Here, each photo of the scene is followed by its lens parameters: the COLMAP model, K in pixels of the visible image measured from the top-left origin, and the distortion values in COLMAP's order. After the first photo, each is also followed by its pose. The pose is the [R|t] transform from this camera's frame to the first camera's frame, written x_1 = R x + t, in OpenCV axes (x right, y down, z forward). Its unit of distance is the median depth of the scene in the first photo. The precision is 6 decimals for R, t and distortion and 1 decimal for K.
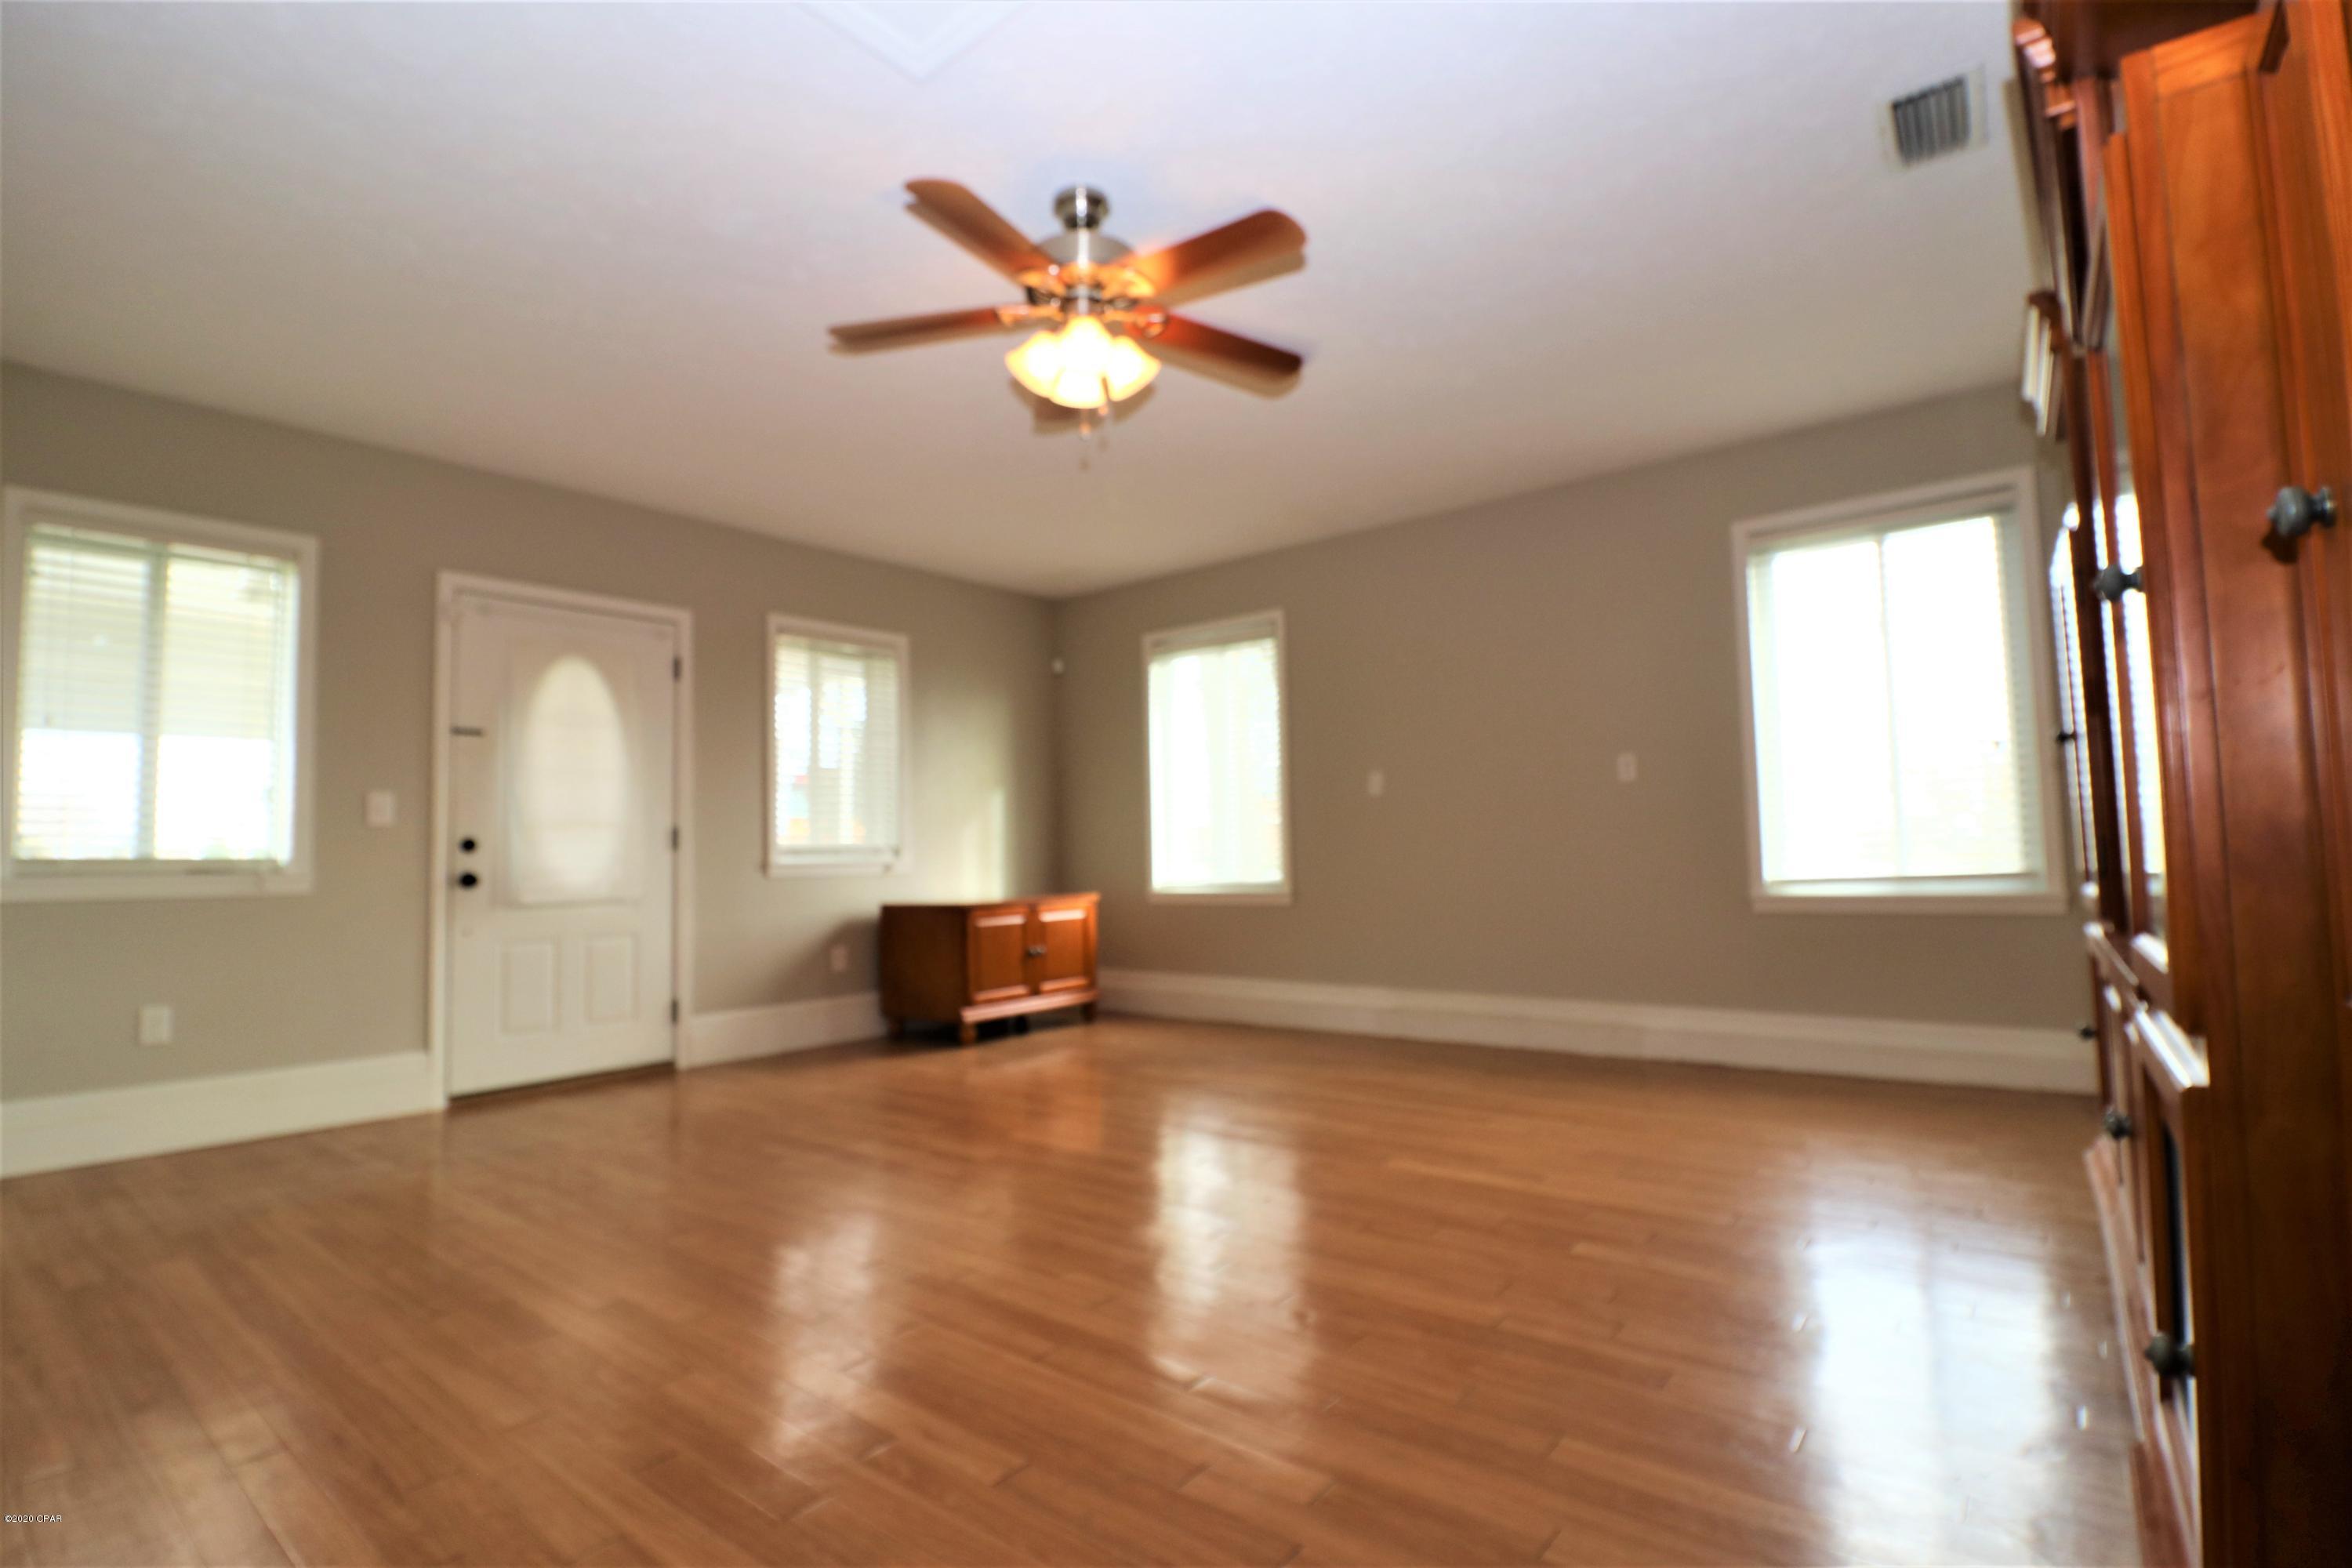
lens RADIAL K [[1091.8, 0, 1176.0], [0, 1091.8, 784.0], [0, 0, 1]] dist [0.002063, -0.011861]
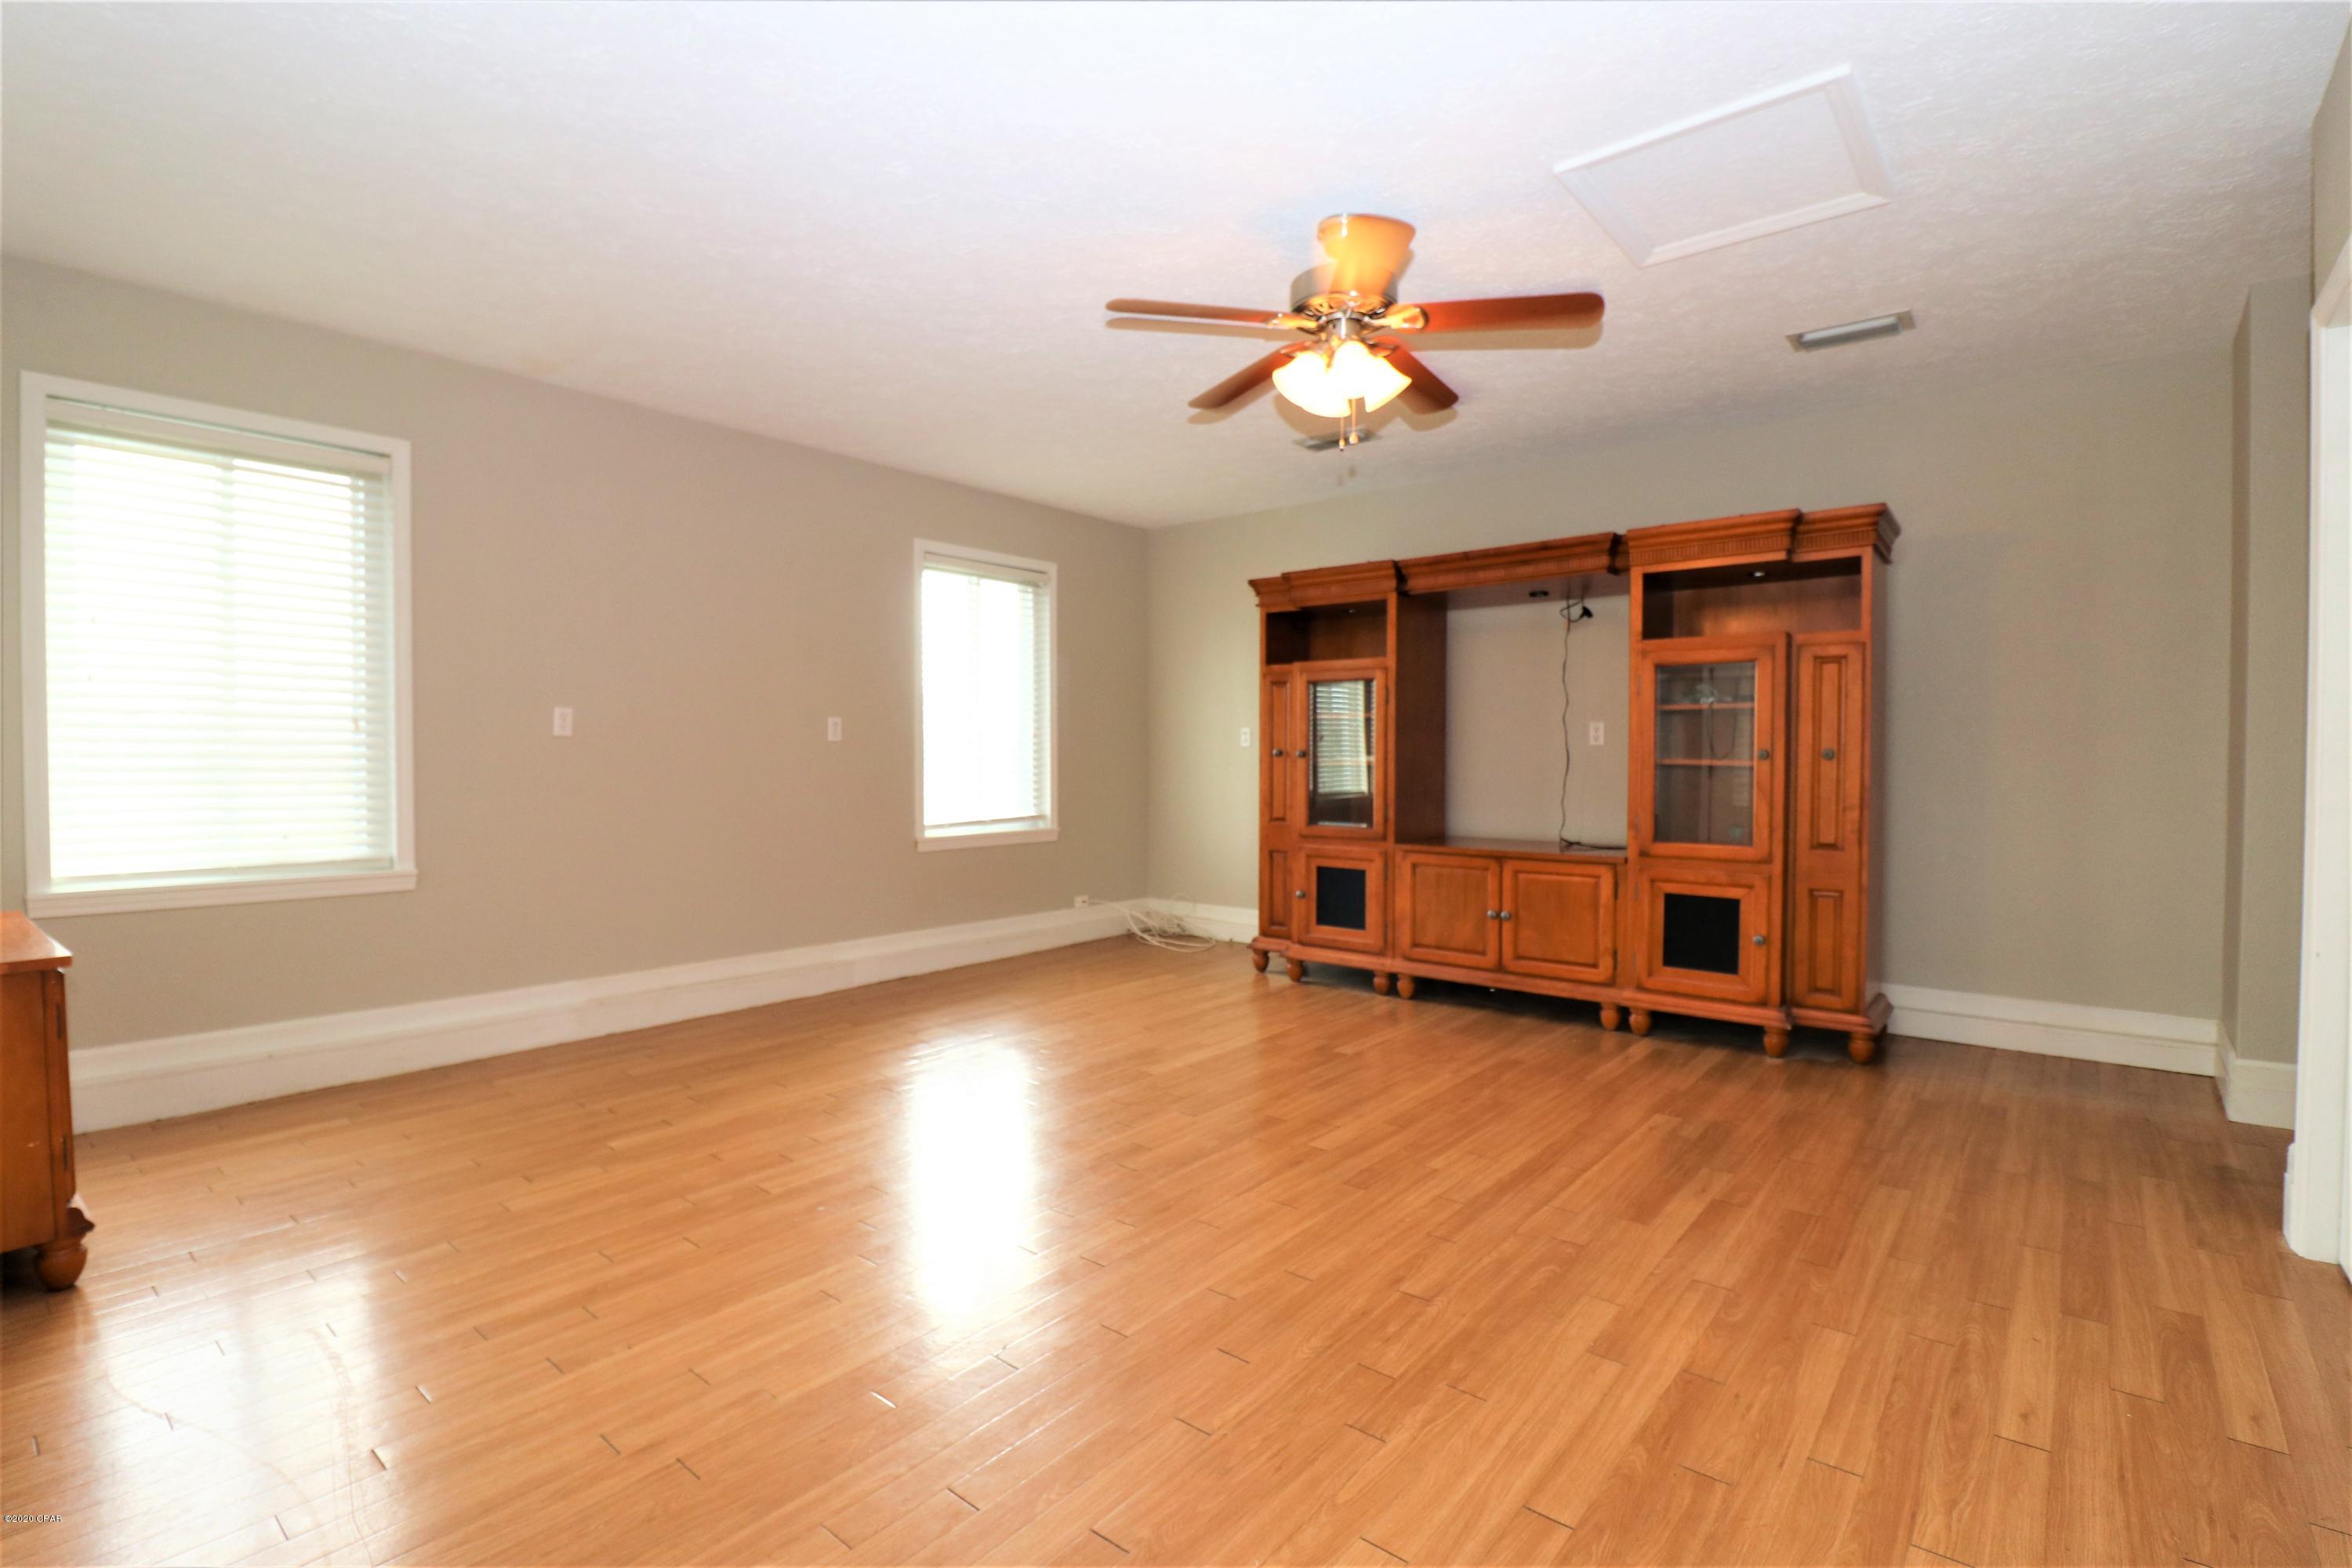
lens RADIAL K [[1091.8, 0, 1176.0], [0, 1091.8, 784.0], [0, 0, 1]] dist [0.002063, -0.011861]
pose [[0.011651, 0.002036, 0.999930, -1.167839], [-0.073092, 0.997325, -0.001179, 0.033444], [-0.997257, -0.073073, 0.011768, 1.135582]]
